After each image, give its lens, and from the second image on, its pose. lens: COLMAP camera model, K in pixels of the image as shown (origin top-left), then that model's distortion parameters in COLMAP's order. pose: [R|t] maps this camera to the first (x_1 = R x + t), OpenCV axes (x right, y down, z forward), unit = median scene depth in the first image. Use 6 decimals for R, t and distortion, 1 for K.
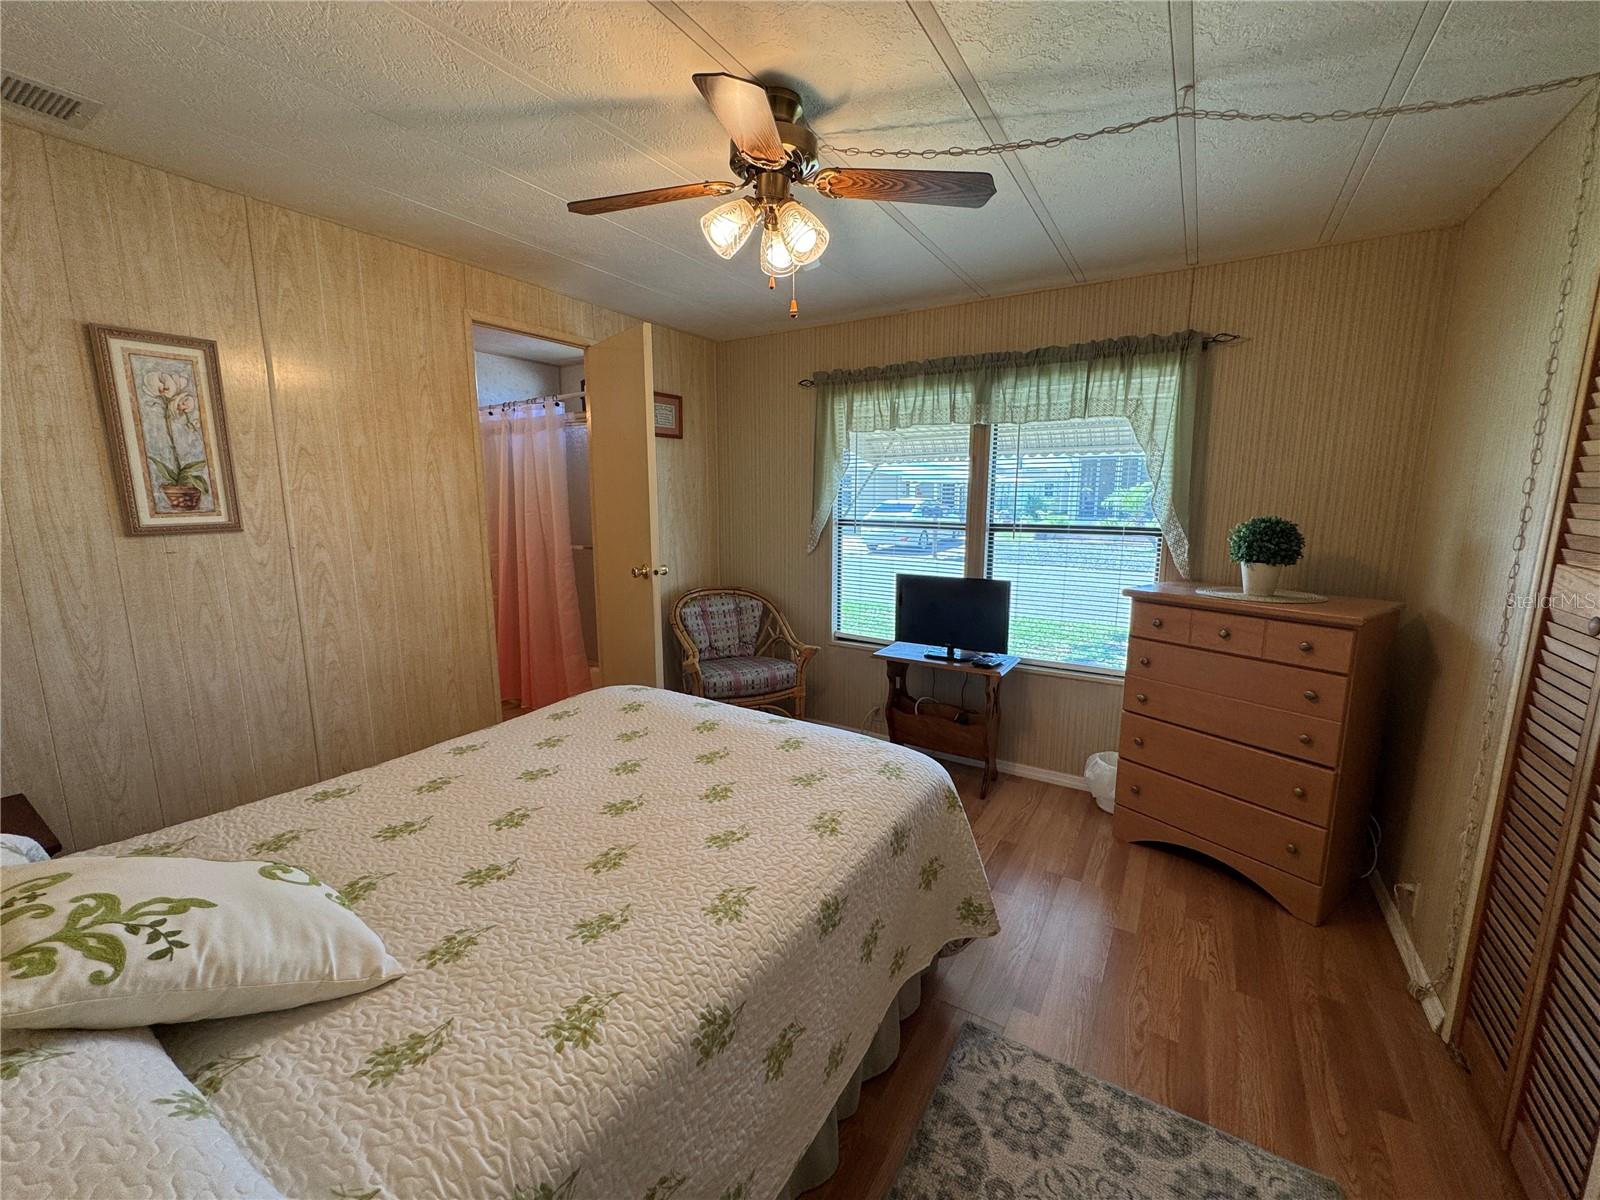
lens RADIAL K [[639.7, 0, 802.9], [0, 639.7, 599.6], [0, 0, 1]] dist [-0.003106, 0.000241]
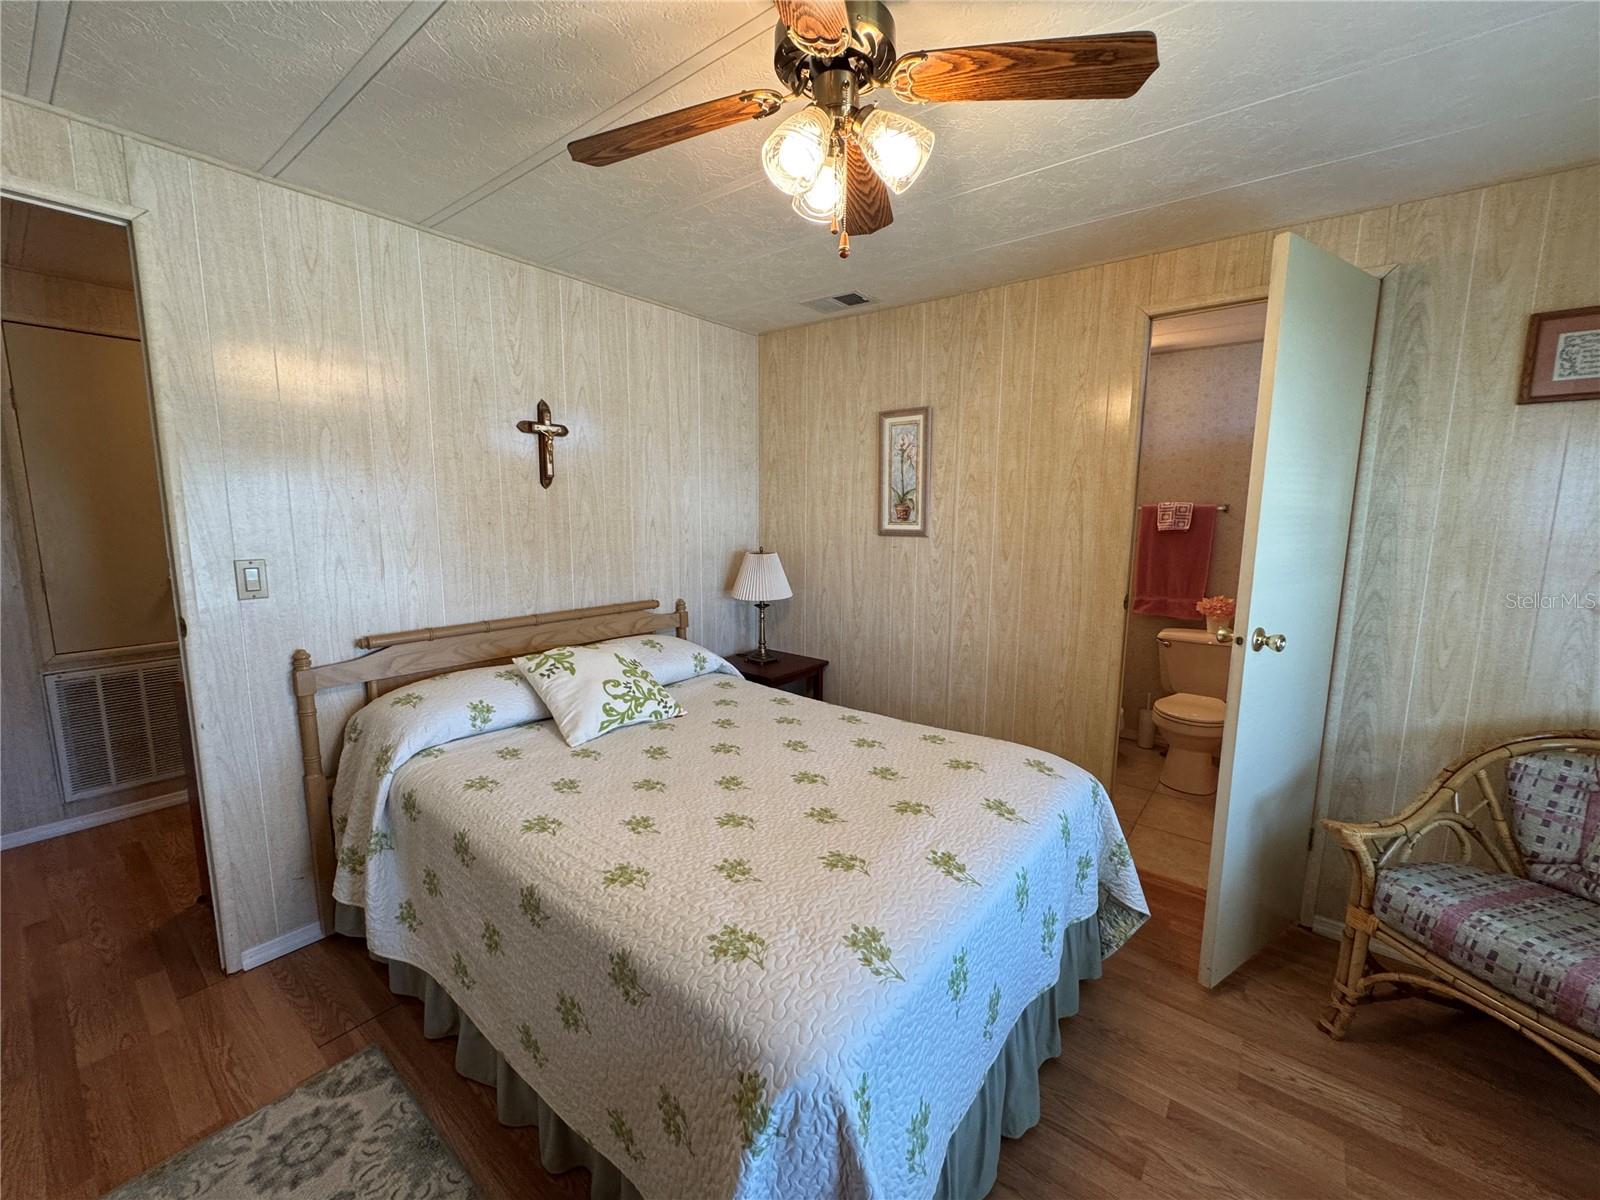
lens RADIAL K [[639.7, 0, 805.8], [0, 639.7, 599.3], [0, 0, 1]] dist [-0.003106, 0.000241]
pose [[-0.108002, 0.133816, -0.985103, 0.601649], [-0.177104, 0.972459, 0.151516, -0.144263], [0.978248, 0.190830, -0.081328, 0.908020]]
